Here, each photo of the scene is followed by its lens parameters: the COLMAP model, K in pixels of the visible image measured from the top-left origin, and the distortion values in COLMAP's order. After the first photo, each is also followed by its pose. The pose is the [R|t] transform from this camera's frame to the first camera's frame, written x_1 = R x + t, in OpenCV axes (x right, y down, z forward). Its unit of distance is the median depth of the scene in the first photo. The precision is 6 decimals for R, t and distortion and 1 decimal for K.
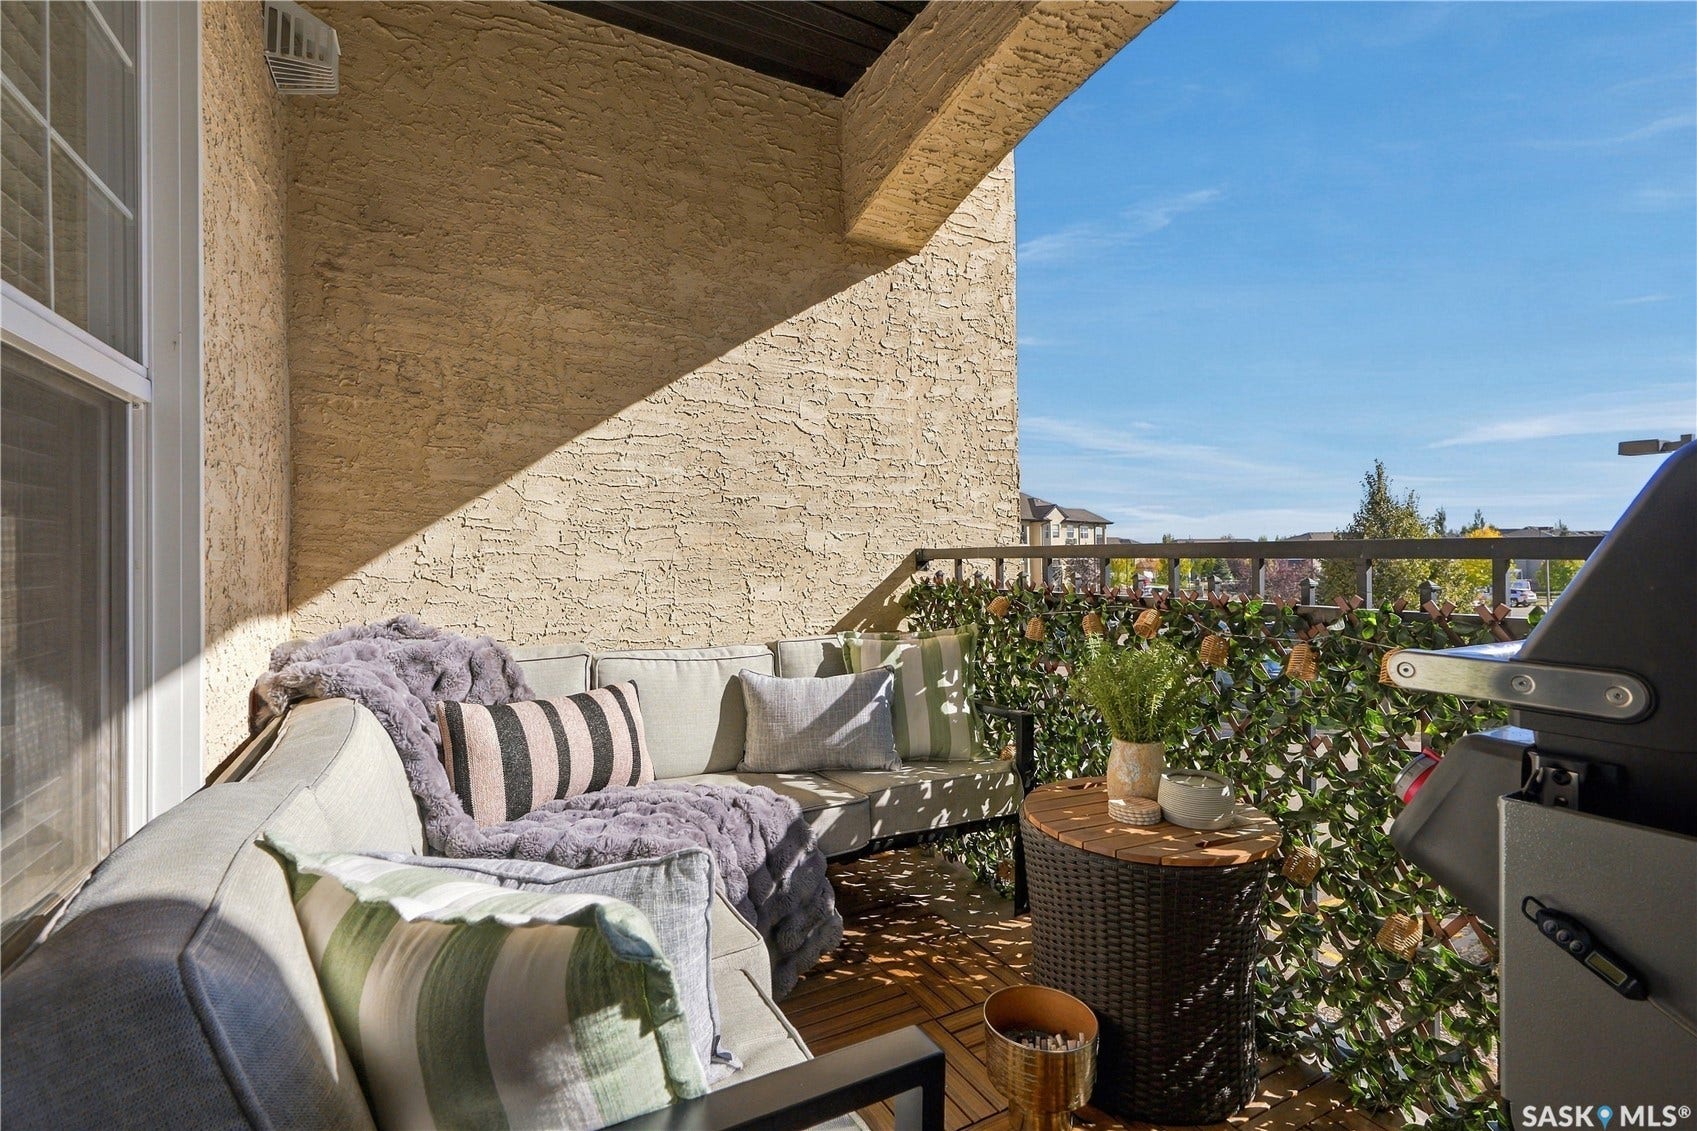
lens RADIAL K [[770.0, 0, 853.4], [0, 770.0, 548.9], [0, 0, 1]] dist [-0.002200, 0.000265]
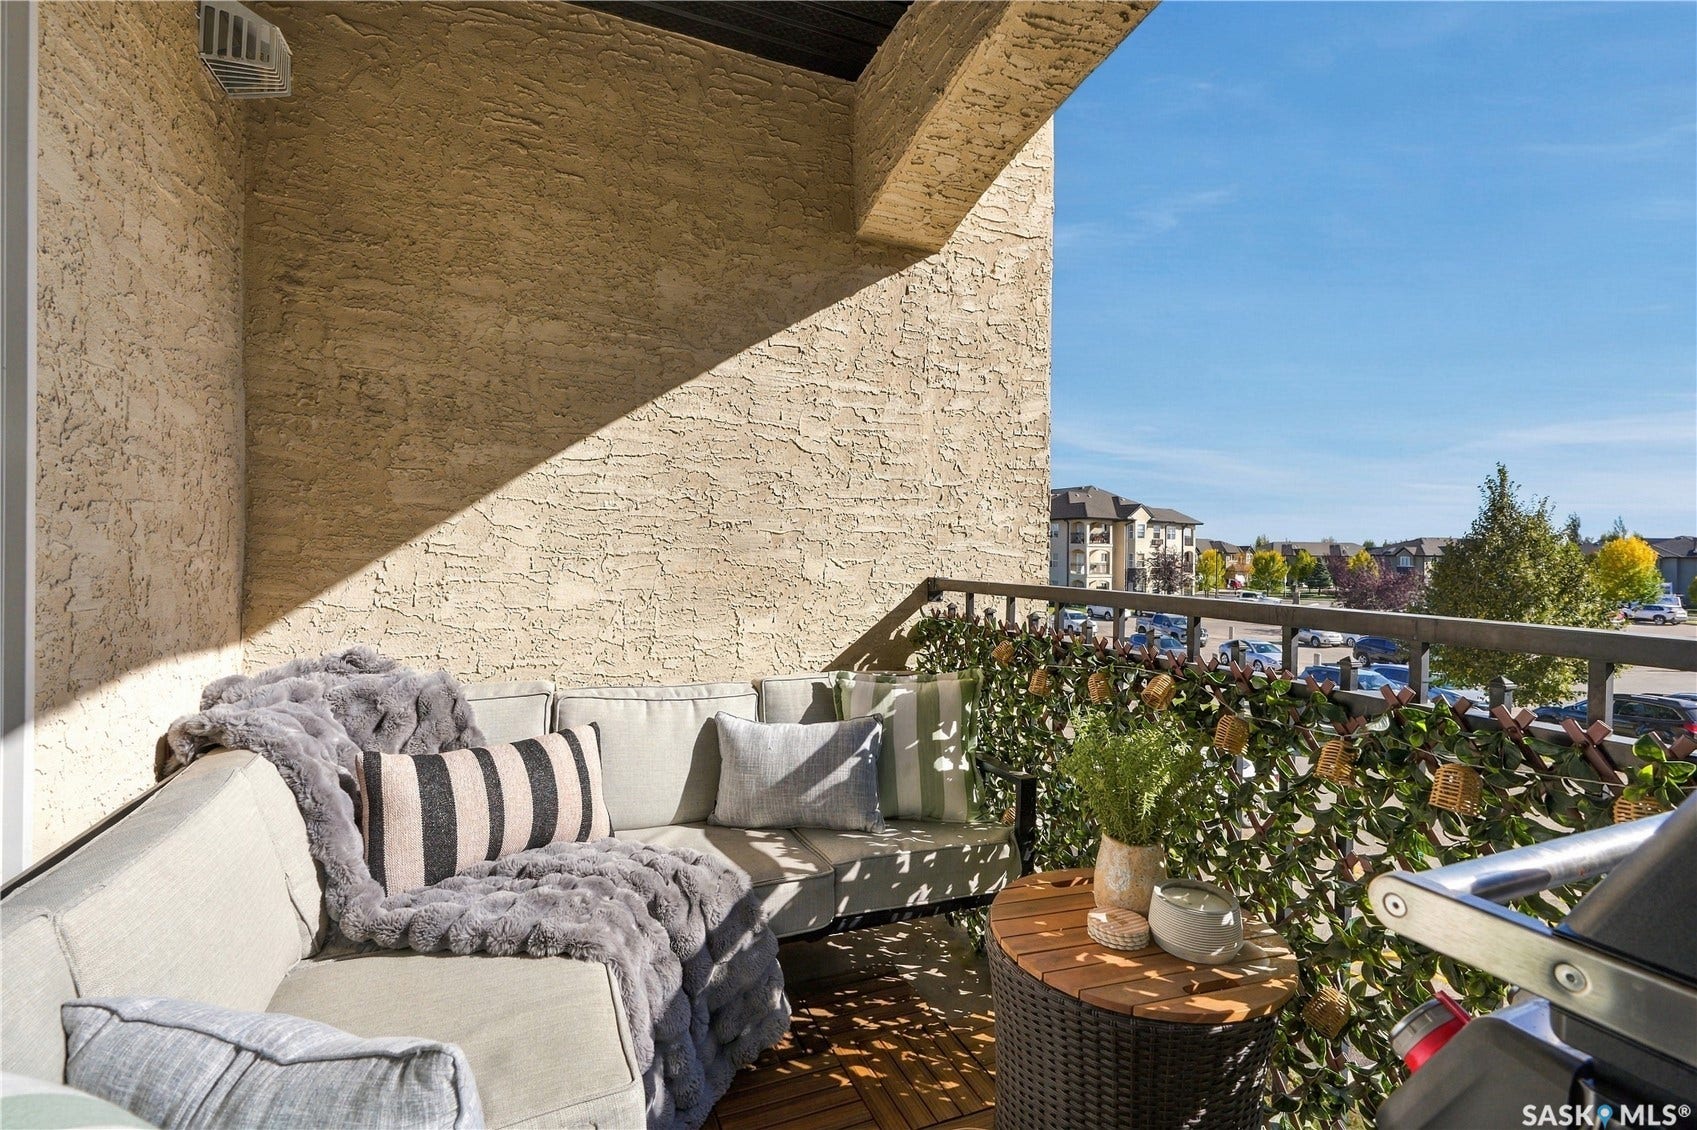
lens RADIAL K [[778.4, 0, 846.4], [0, 778.4, 560.4], [0, 0, 1]] dist [-0.001918, 0.000299]
pose [[0.994847, 0.022884, -0.098774, 0.101450], [-0.021174, 0.999608, 0.018323, -0.047758], [0.099154, -0.016137, 0.994941, 0.095617]]
